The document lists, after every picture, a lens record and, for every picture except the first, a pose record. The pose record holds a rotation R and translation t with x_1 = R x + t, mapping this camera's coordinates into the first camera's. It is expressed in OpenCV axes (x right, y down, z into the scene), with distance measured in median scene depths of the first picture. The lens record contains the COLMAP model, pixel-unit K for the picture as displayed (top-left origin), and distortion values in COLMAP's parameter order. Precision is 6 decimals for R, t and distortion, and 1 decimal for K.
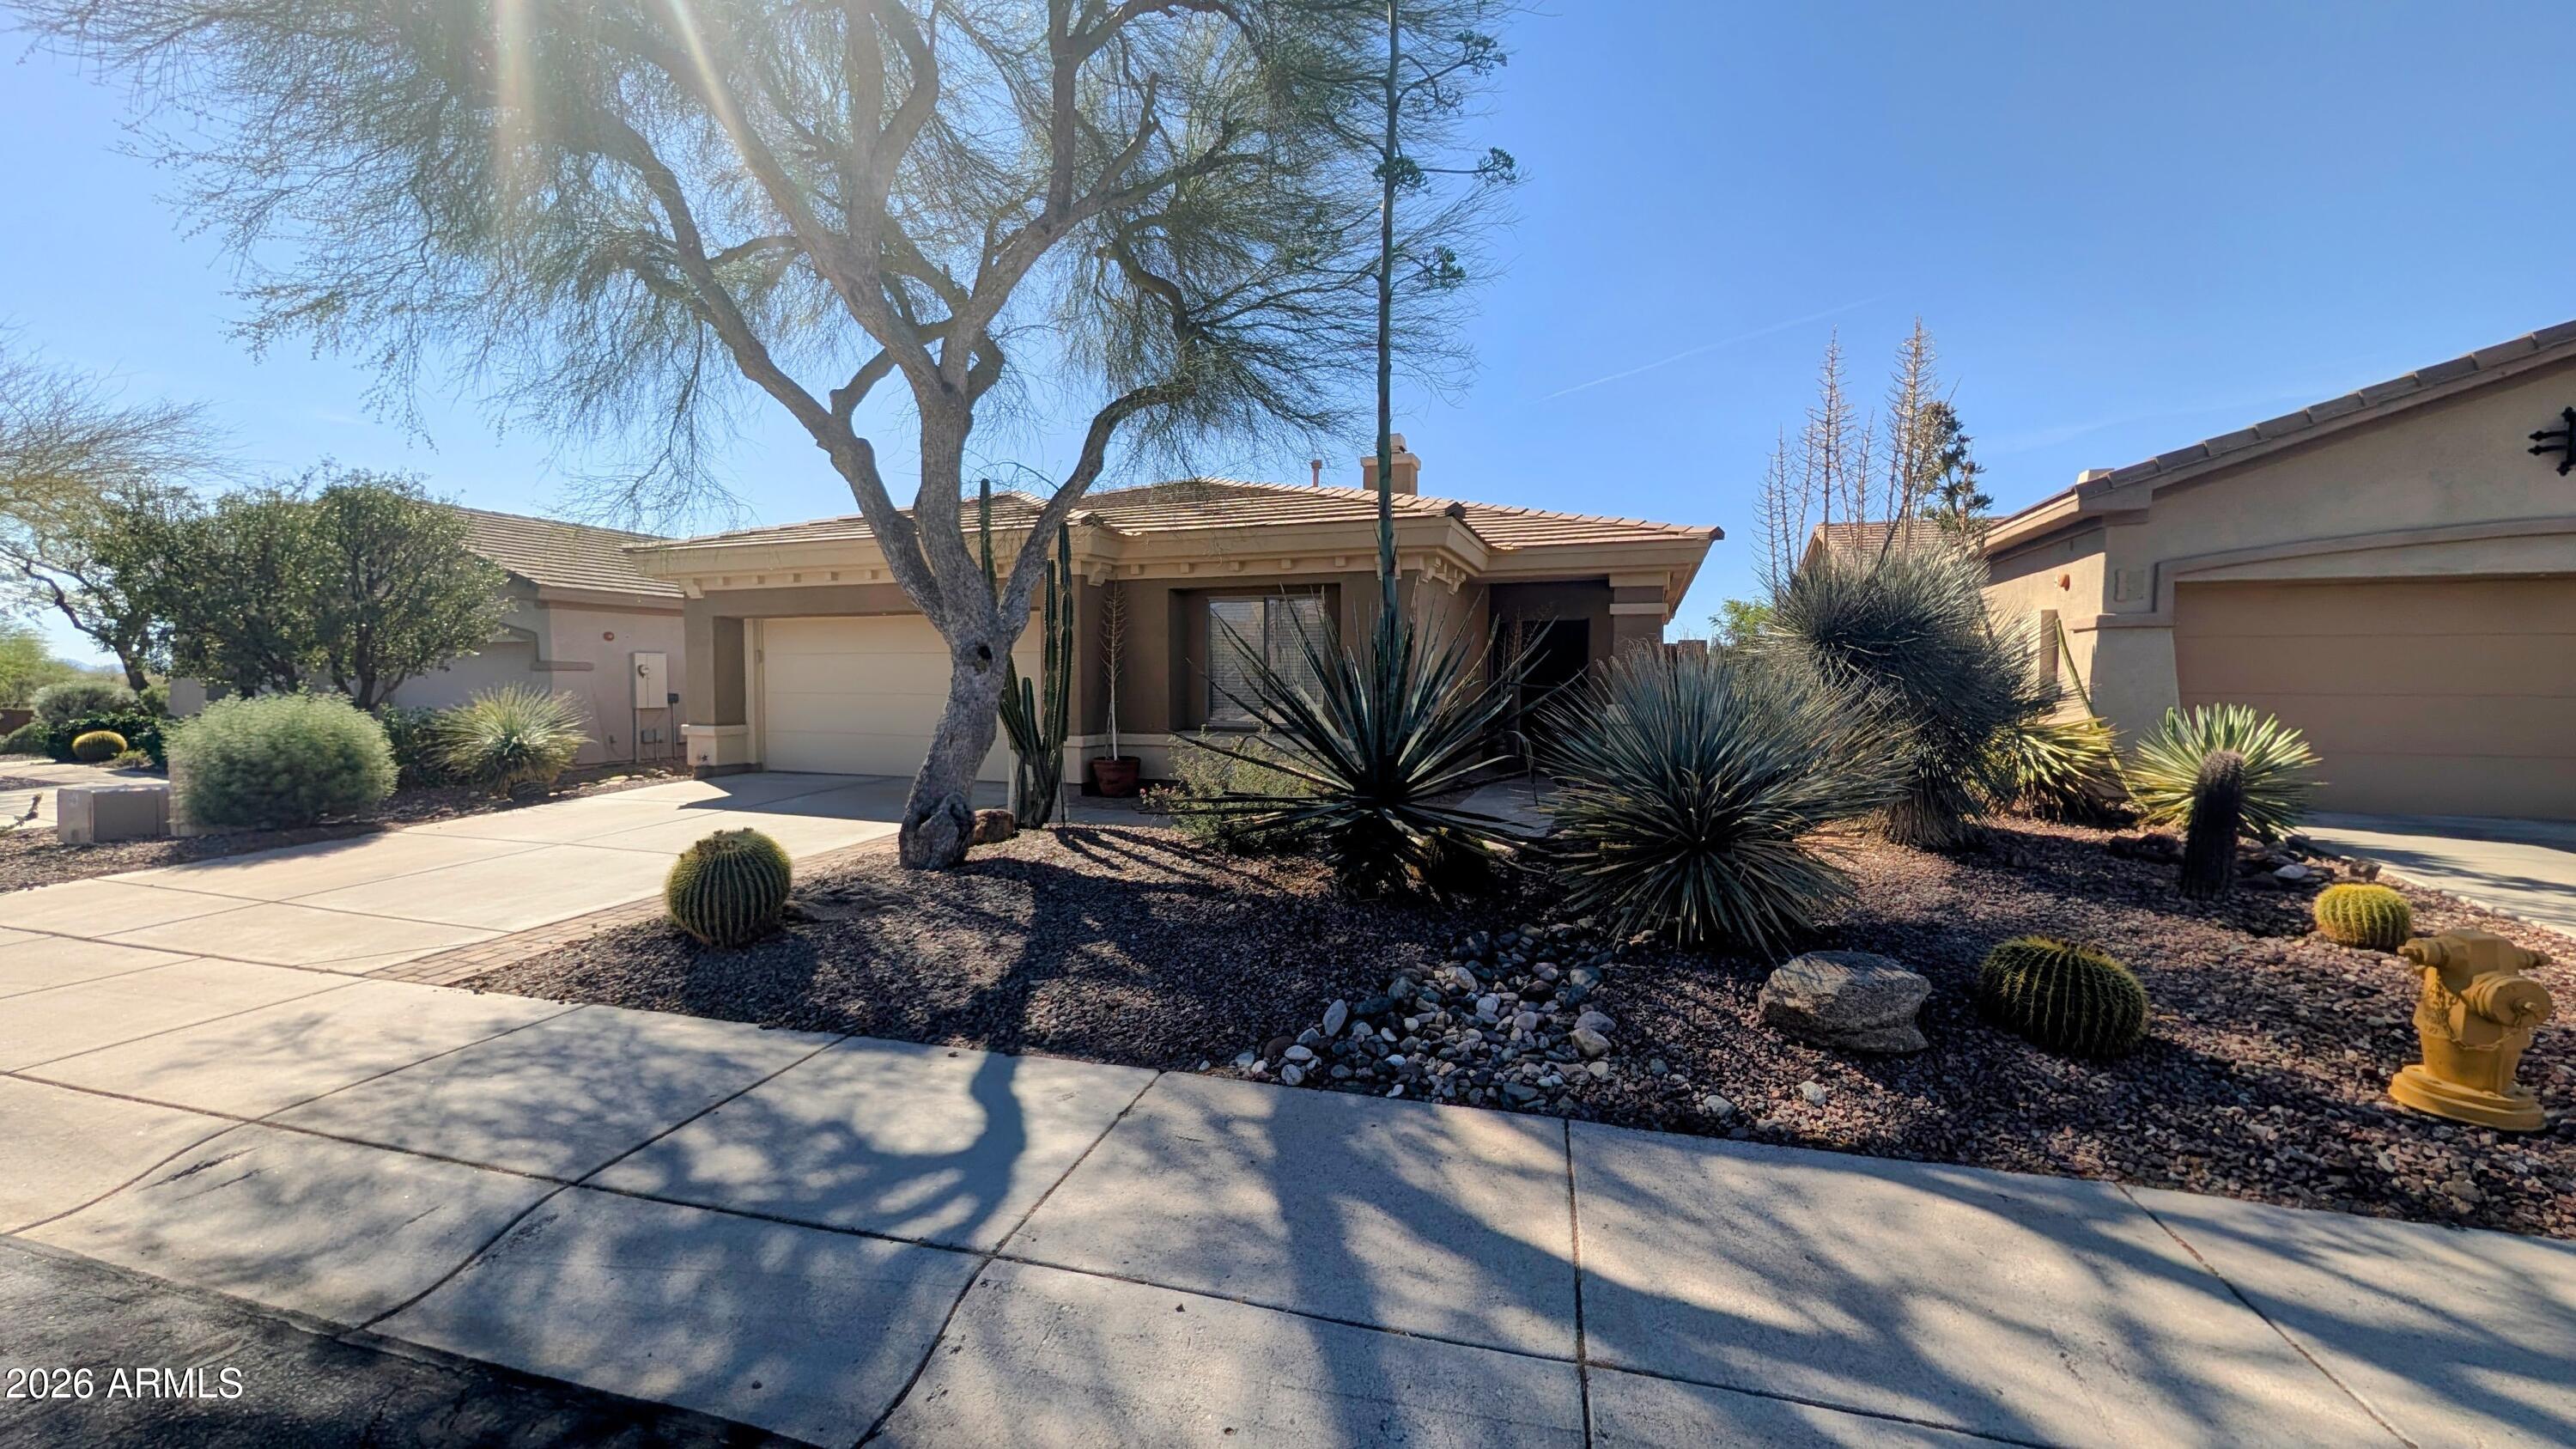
lens RADIAL K [[939.3, 0, 1288.0], [0, 939.3, 724.5], [0, 0, 1]] dist [-0.000873, 0.000265]
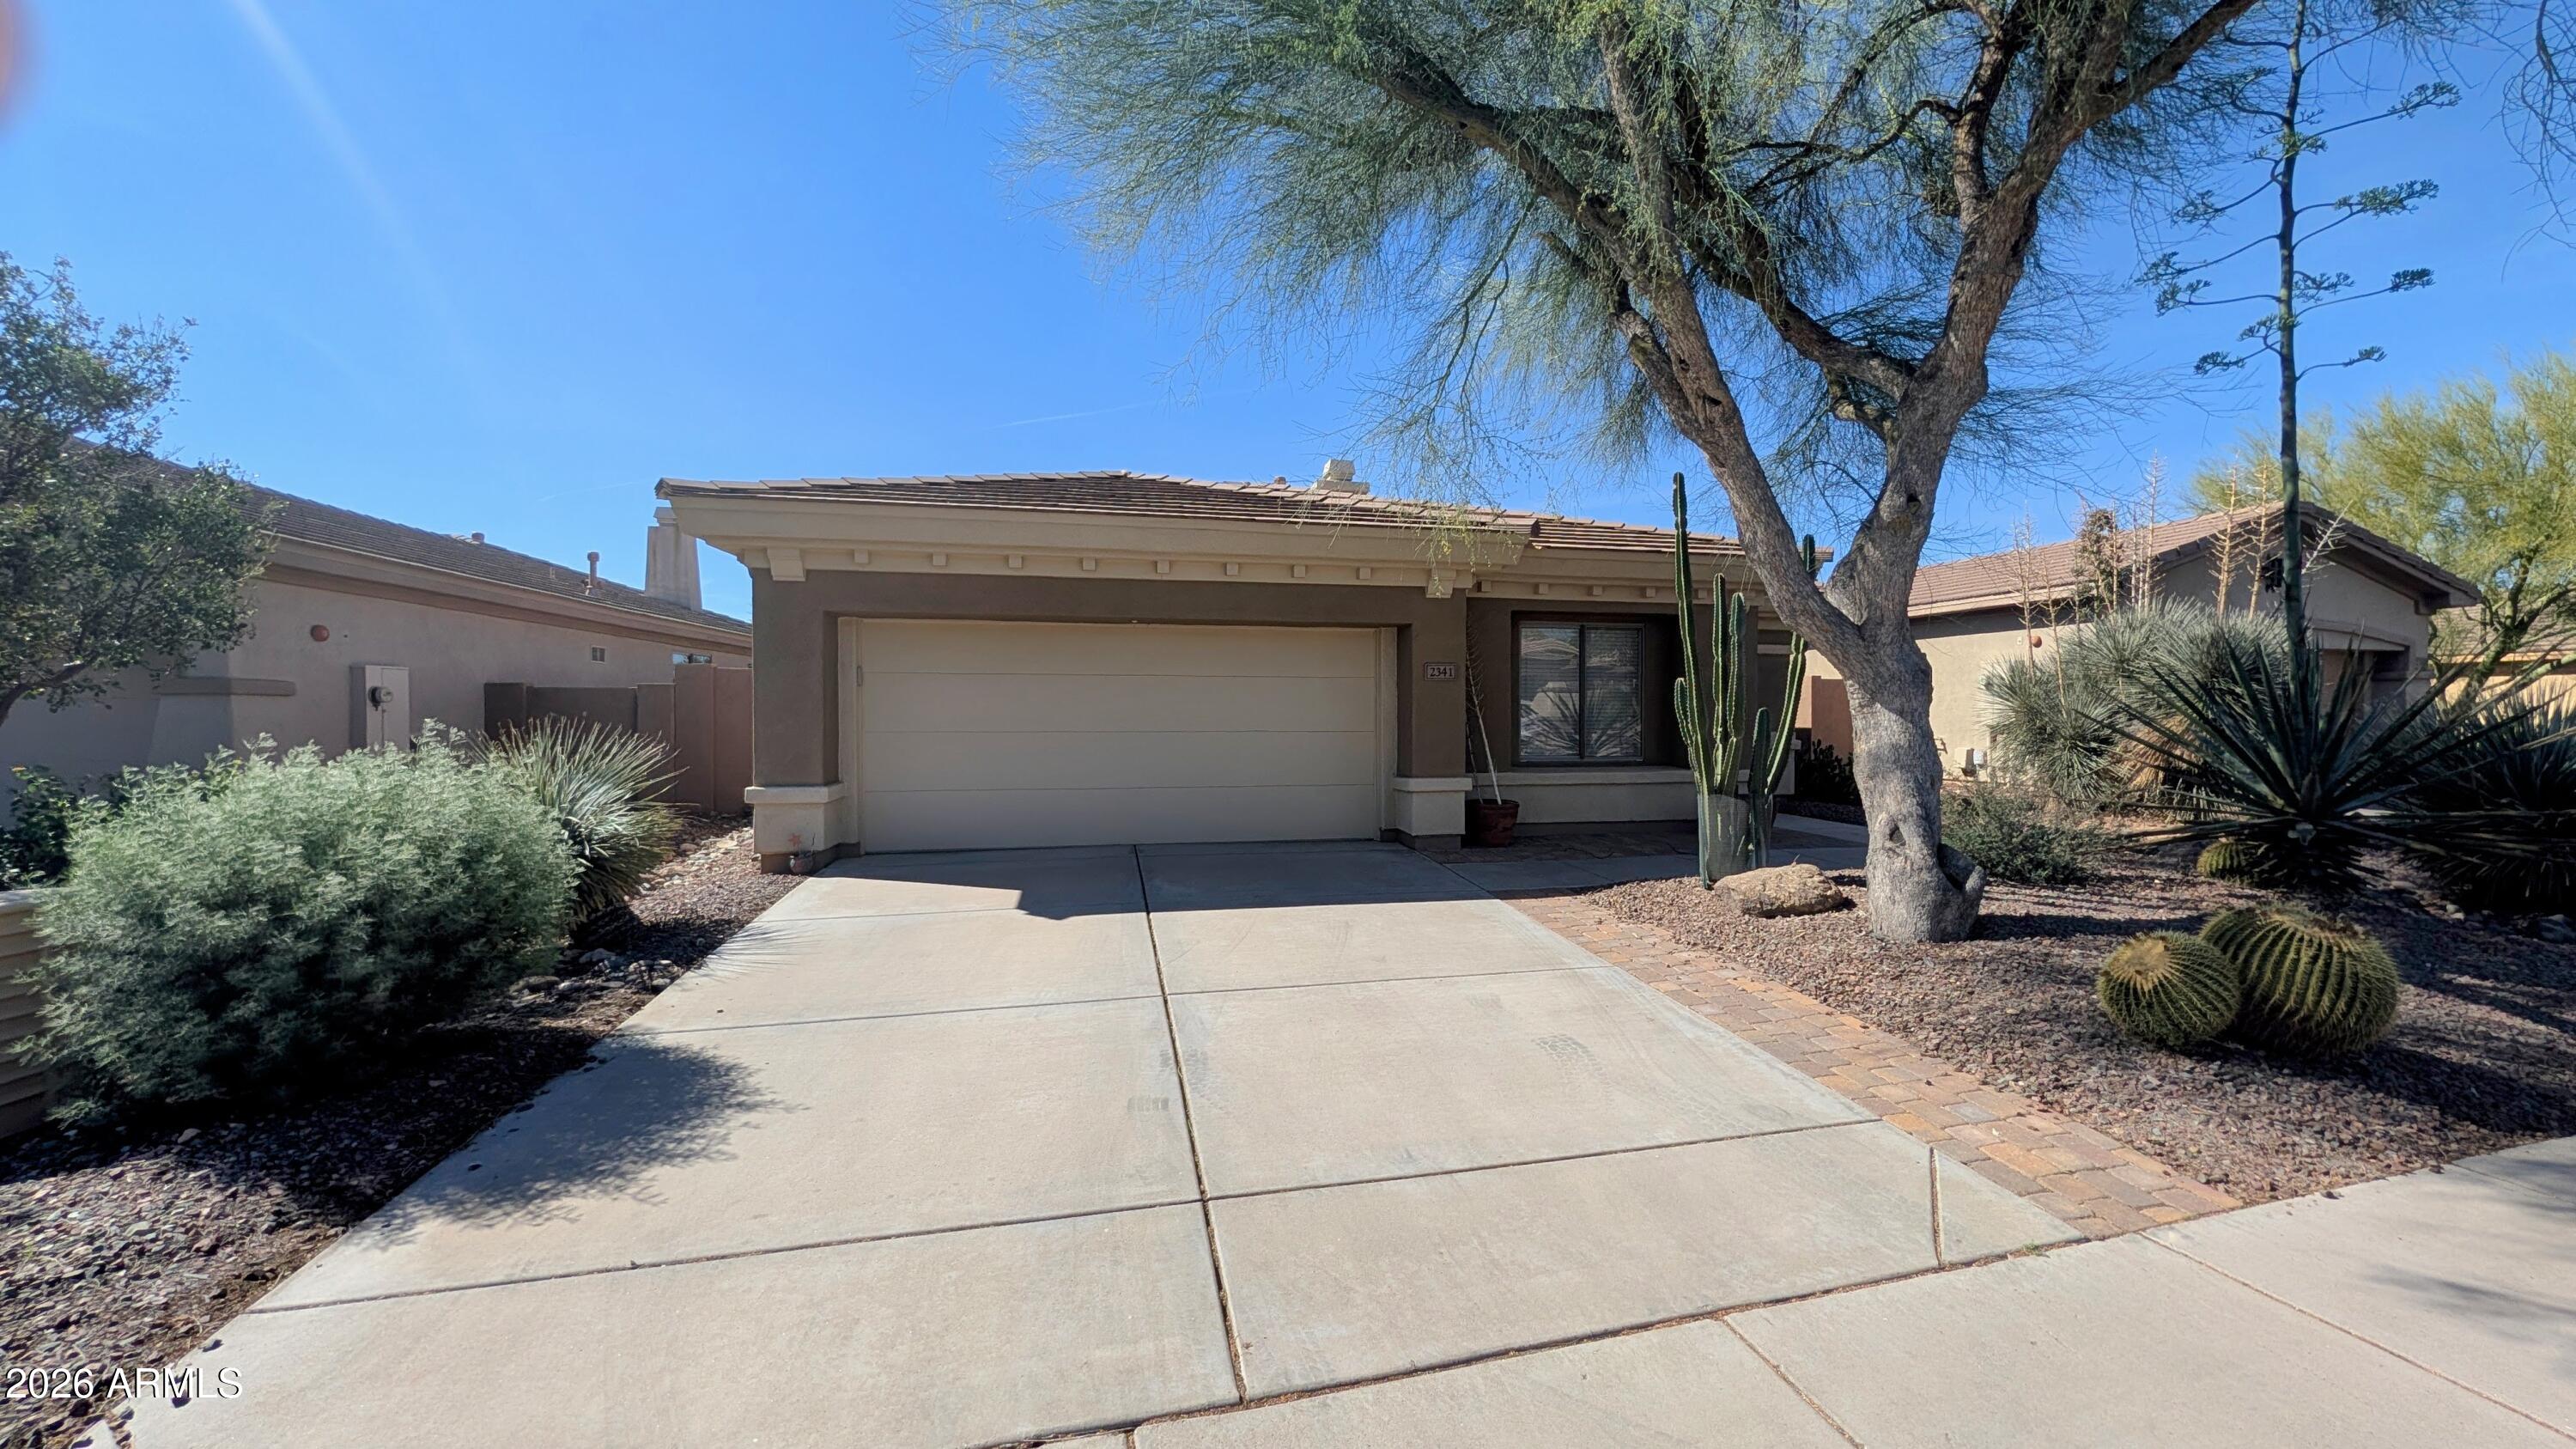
lens RADIAL K [[939.3, 0, 1288.0], [0, 939.3, 724.5], [0, 0, 1]] dist [-0.000873, 0.000265]
pose [[0.849095, -0.009874, 0.528148, -1.653593], [0.026477, 0.999364, -0.023883, -0.039494], [-0.527576, 0.034263, 0.848816, 0.746123]]
